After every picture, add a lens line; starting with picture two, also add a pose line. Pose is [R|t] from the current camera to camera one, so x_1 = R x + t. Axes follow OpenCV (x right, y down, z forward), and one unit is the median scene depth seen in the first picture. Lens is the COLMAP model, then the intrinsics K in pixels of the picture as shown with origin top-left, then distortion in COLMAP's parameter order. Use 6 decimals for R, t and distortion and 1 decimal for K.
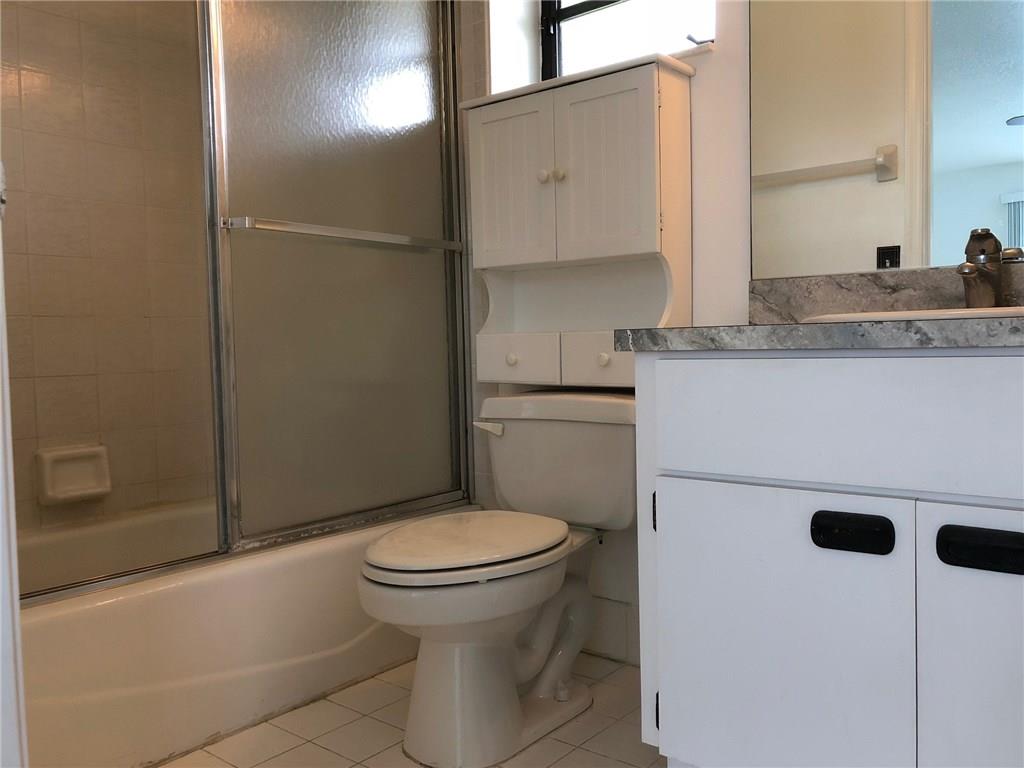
lens RADIAL K [[832.8, 0, 519.7], [0, 832.8, 387.8], [0, 0, 1]] dist [0.046814, -0.089455]
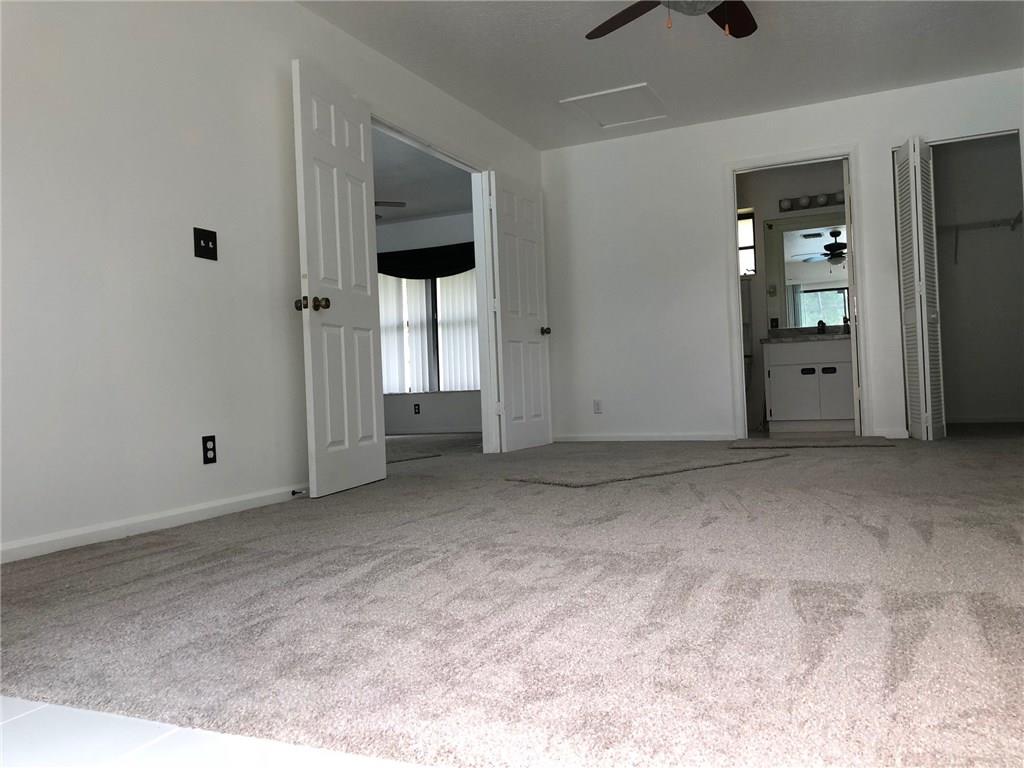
lens RADIAL K [[832.8, 0, 519.7], [0, 832.8, 387.8], [0, 0, 1]] dist [0.046814, -0.089455]
pose [[0.967848, -0.021443, 0.250620, -2.716013], [0.036050, 0.997899, -0.053838, 0.470239], [-0.248939, 0.061141, 0.966587, -3.734960]]
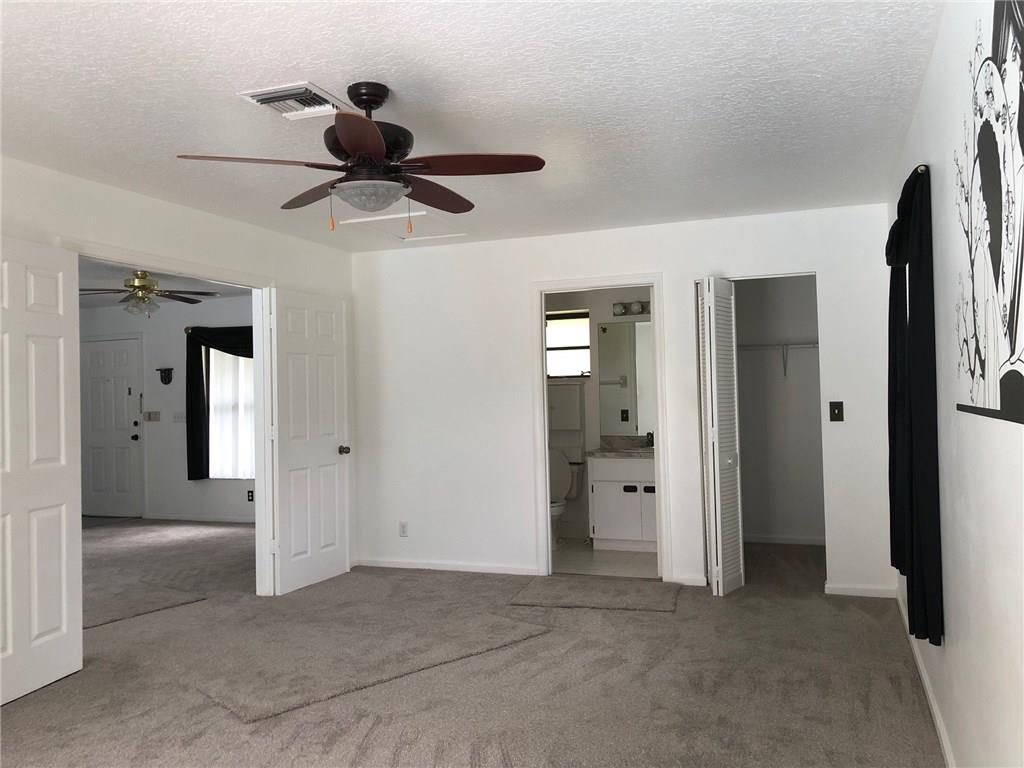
lens RADIAL K [[832.6, 0, 515.1], [0, 832.6, 383.6], [0, 0, 1]] dist [0.036227, -0.040067]
pose [[0.950148, 0.005243, 0.311755, -1.876995], [0.017905, 0.997291, -0.071343, -0.137502], [-0.311285, 0.073368, 0.947480, -3.705291]]
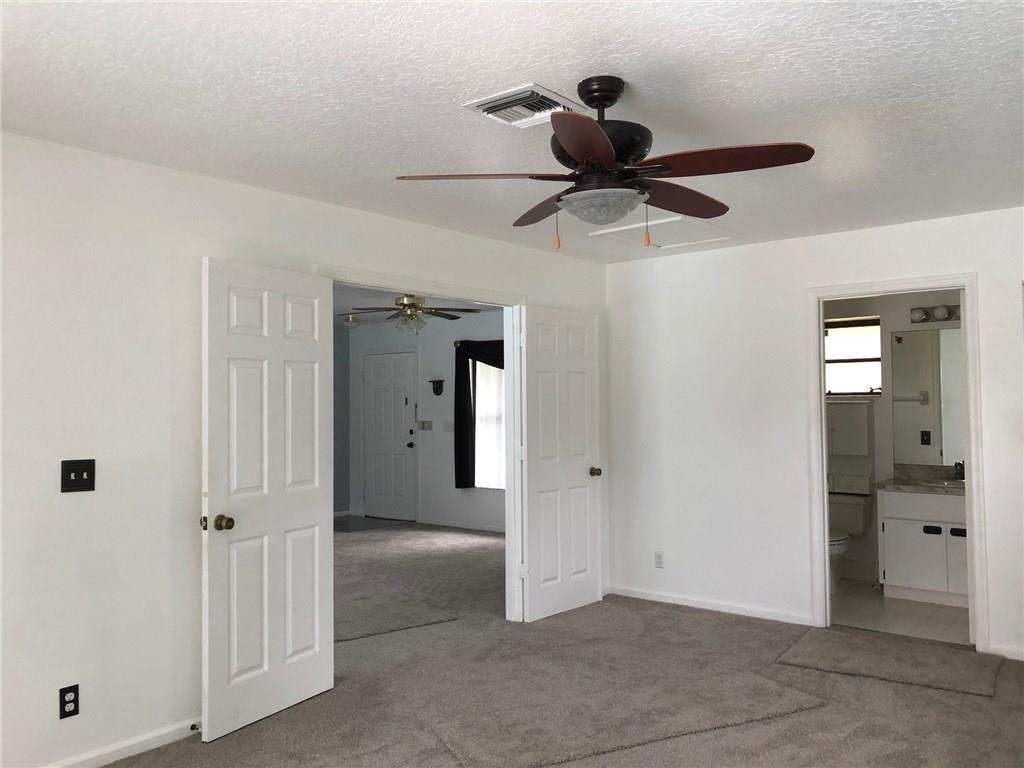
lens RADIAL K [[832.6, 0, 515.1], [0, 832.6, 383.6], [0, 0, 1]] dist [0.036227, -0.040067]
pose [[0.999902, 0.011182, -0.008398, -1.733699], [-0.011785, 0.997063, -0.075668, -0.241560], [0.007527, 0.075759, 0.997098, -3.420447]]
